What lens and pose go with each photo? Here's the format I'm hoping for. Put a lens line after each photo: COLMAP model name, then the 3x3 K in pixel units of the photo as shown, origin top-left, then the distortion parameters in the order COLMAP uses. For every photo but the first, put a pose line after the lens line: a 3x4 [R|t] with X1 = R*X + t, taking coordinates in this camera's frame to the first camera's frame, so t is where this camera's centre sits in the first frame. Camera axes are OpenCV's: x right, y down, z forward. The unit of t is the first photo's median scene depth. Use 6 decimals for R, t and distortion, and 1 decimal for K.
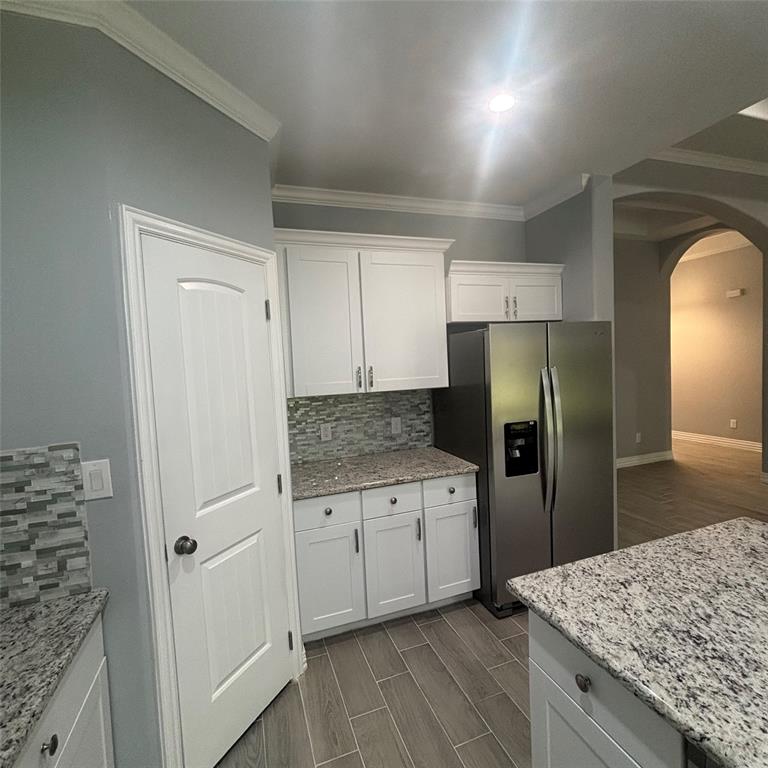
lens RADIAL K [[411.3, 0, 379.4], [0, 411.3, 381.0], [0, 0, 1]] dist [0.008072, 0.000988]
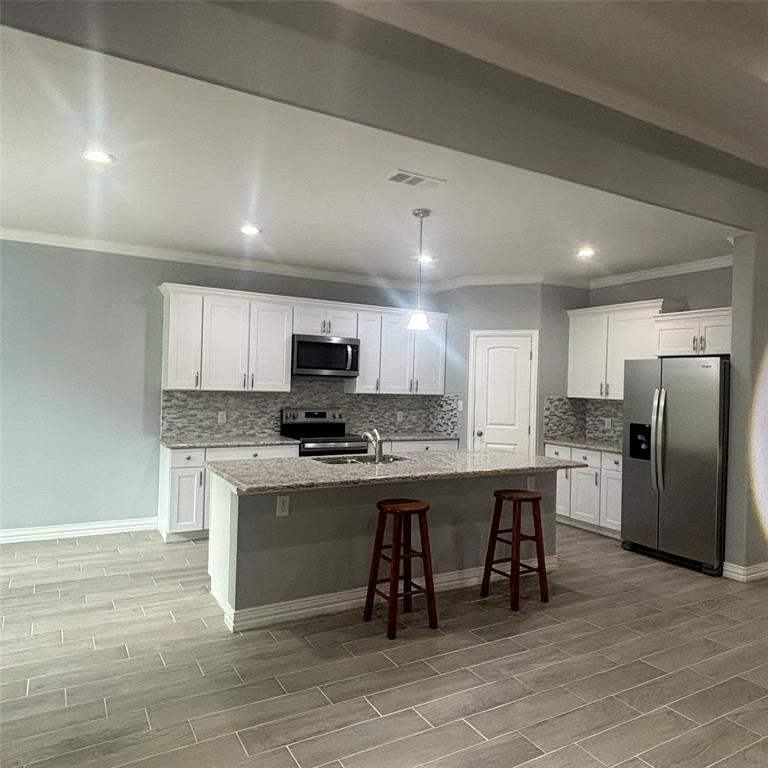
lens RADIAL K [[569.5, 0, 383.4], [0, 569.5, 383.7], [0, 0, 1]] dist [0.011010, -0.021094]
pose [[0.176303, 0.051559, -0.982985, 2.927845], [-0.083284, 0.995828, 0.037295, -0.063729], [0.980806, 0.075291, 0.179862, -0.420425]]
